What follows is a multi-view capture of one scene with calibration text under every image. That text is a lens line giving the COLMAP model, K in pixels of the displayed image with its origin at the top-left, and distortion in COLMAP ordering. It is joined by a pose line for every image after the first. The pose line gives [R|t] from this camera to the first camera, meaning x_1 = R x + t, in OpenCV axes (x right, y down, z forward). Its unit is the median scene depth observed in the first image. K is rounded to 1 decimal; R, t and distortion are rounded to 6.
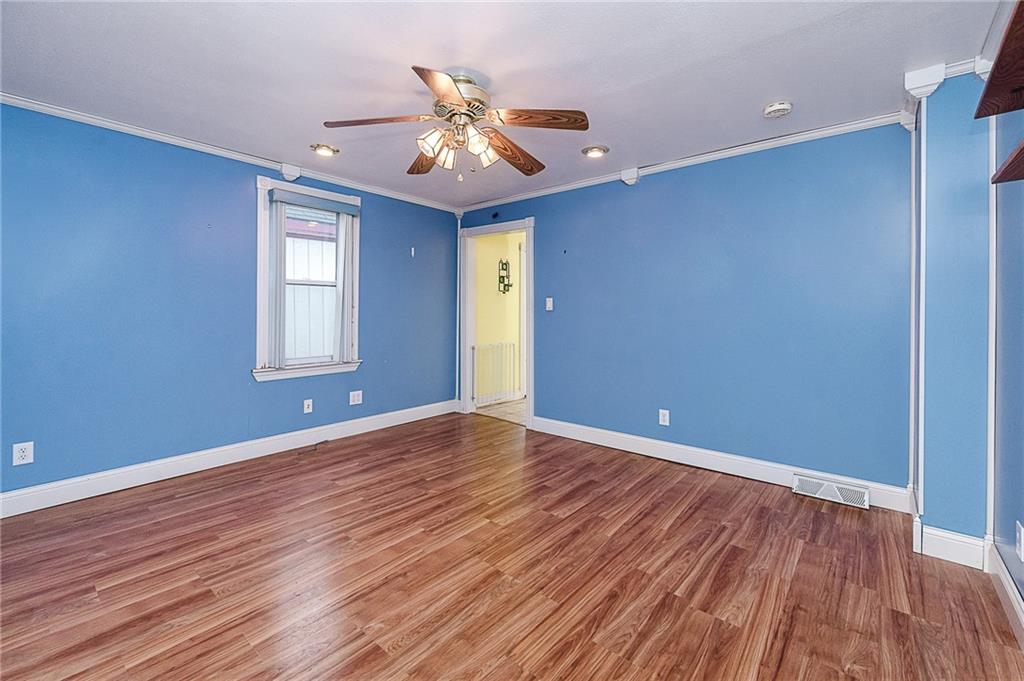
lens RADIAL K [[426.4, 0, 504.7], [0, 426.4, 314.6], [0, 0, 1]] dist [0.000617, 0.000505]
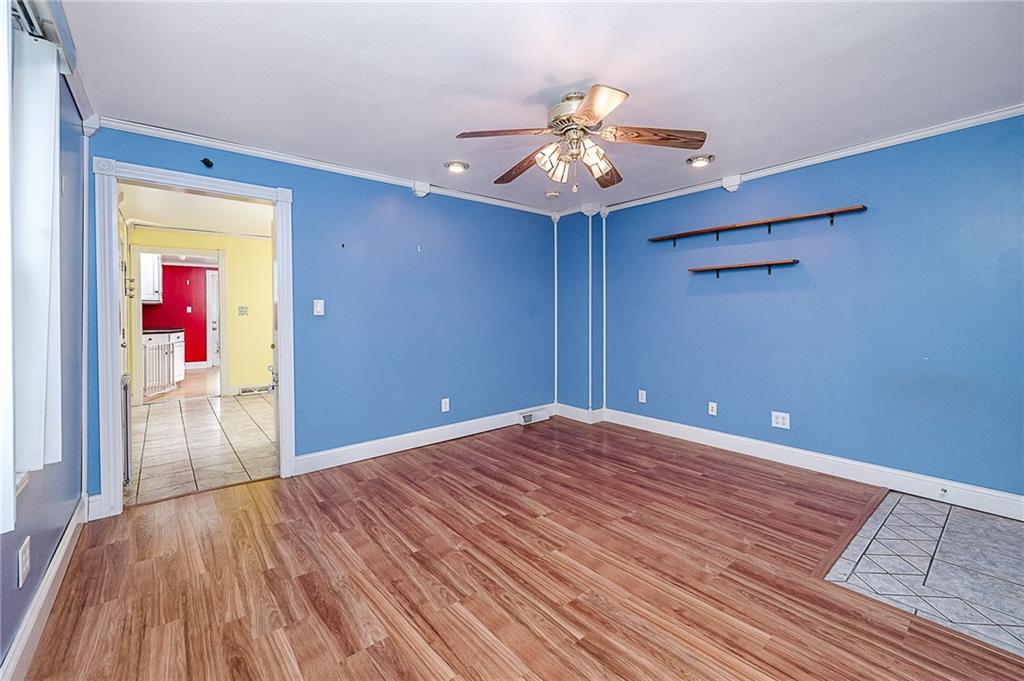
lens RADIAL K [[426.4, 0, 503.0], [0, 426.4, 311.5], [0, 0, 1]] dist [0.000617, 0.000505]
pose [[0.173483, 0.000828, 0.984836, -1.064934], [0.013485, 0.999904, -0.003216, -0.016003], [-0.984744, 0.013838, 0.173455, 0.891610]]
